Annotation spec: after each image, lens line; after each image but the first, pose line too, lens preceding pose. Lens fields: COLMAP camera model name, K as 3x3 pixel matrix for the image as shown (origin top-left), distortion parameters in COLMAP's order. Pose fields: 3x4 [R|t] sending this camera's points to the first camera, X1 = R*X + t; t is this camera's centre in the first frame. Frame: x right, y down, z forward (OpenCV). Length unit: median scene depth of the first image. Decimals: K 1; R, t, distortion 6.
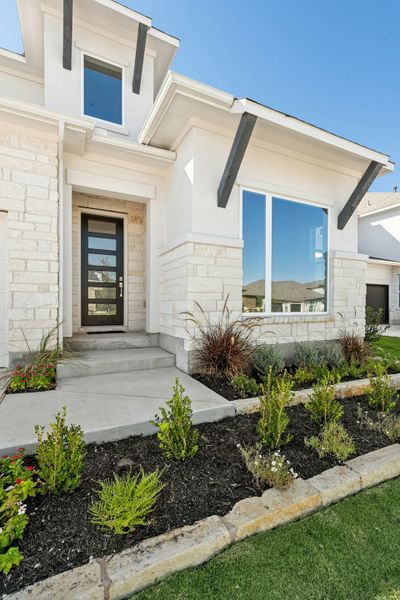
lens RADIAL K [[254.8, 0, 184.8], [0, 254.8, 302.0], [0, 0, 1]] dist [0.000293, -0.000066]
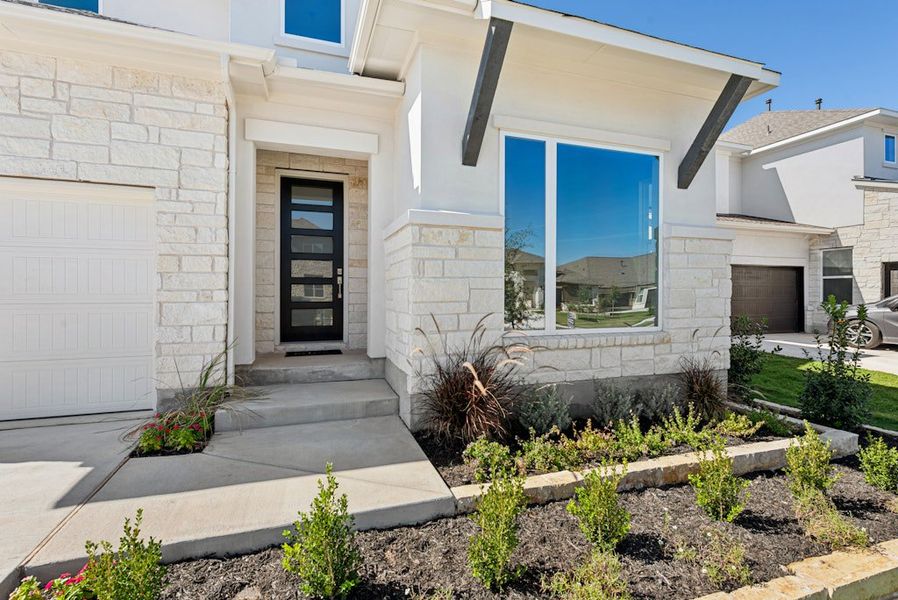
lens RADIAL K [[381.3, 0, 429.2], [0, 381.3, 287.2], [0, 0, 1]] dist [0.000293, -0.000066]
pose [[0.992437, -0.004657, -0.122666, 0.148861], [0.004036, 0.999978, -0.005315, -0.059523], [0.122688, 0.004780, 0.992434, 0.041348]]
